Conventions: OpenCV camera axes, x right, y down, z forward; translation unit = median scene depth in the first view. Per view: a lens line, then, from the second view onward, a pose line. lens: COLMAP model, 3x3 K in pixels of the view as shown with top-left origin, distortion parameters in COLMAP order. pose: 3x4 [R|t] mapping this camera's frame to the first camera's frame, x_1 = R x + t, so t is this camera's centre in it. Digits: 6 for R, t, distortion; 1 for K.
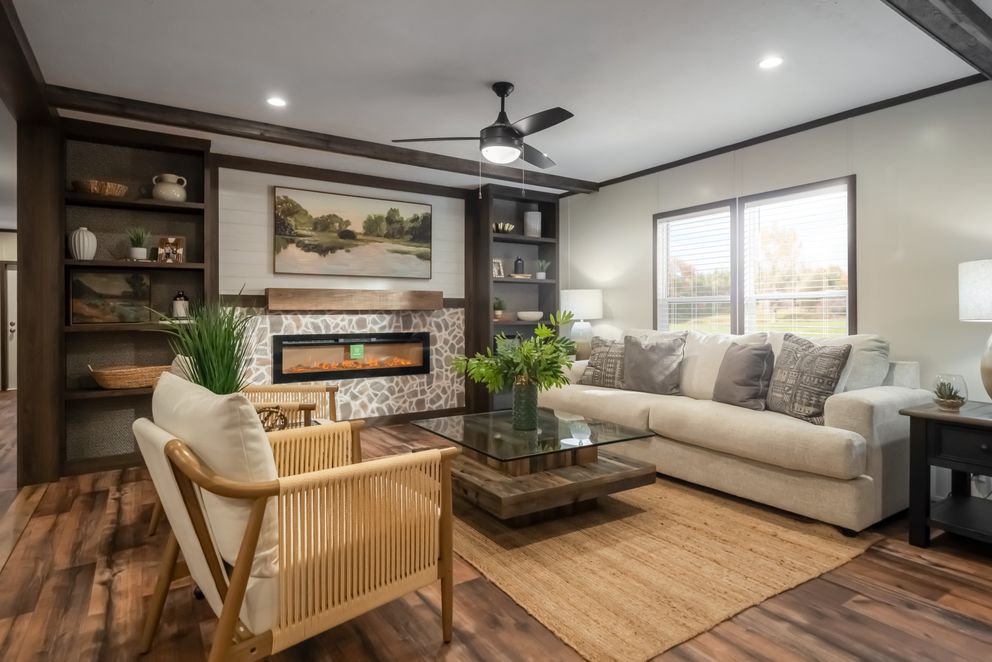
lens RADIAL K [[555.3, 0, 477.9], [0, 555.3, 316.5], [0, 0, 1]] dist [0.005030, 0.000616]
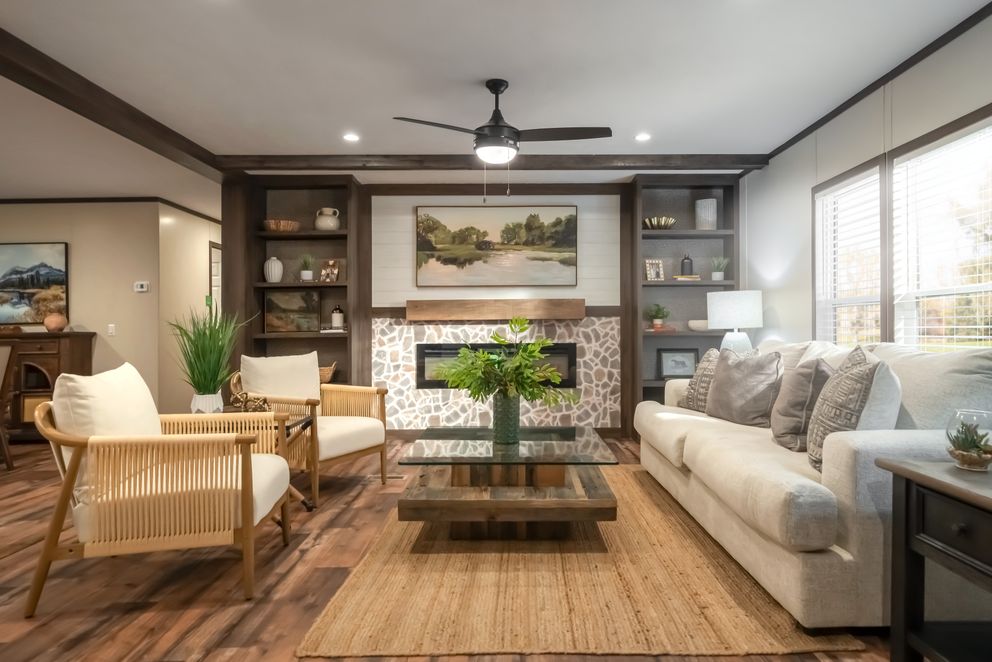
lens RADIAL K [[619.0, 0, 499.7], [0, 619.0, 327.7], [0, 0, 1]] dist [0.003801, 0.001237]
pose [[0.838315, -0.003513, -0.545175, 0.484329], [0.001458, 0.999990, -0.004202, 0.008586], [0.545185, 0.002728, 0.838312, 0.085609]]
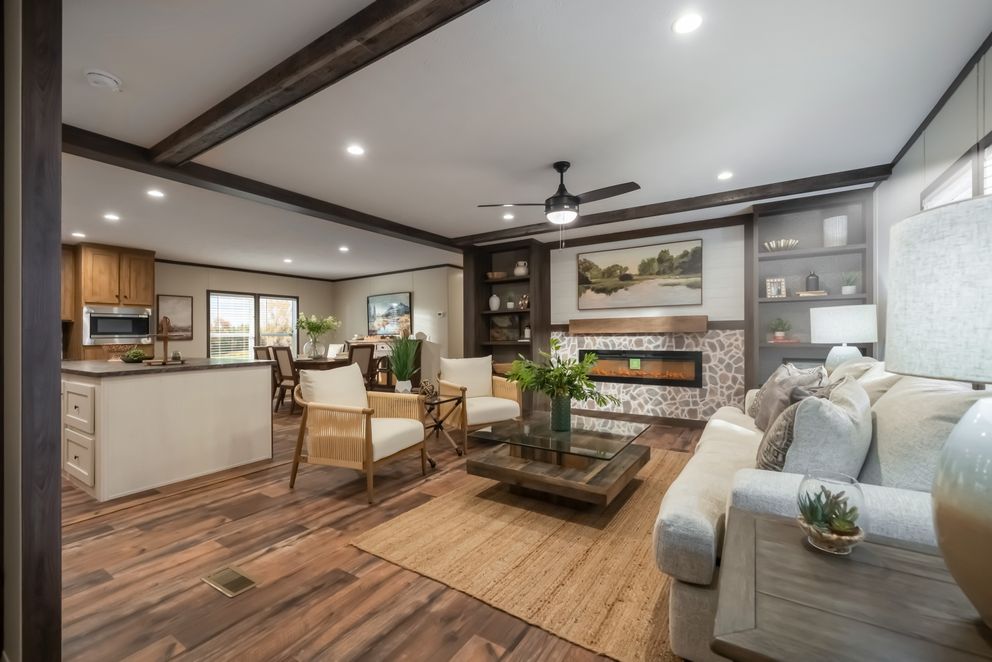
lens RADIAL K [[406.5, 0, 489.5], [0, 406.5, 335.4], [0, 0, 1]] dist [0.000479, 0.000011]
pose [[0.400047, 0.002664, -0.916491, 0.655152], [0.006527, 0.999962, 0.005755, -0.016170], [0.916471, -0.008284, 0.400015, 0.356499]]
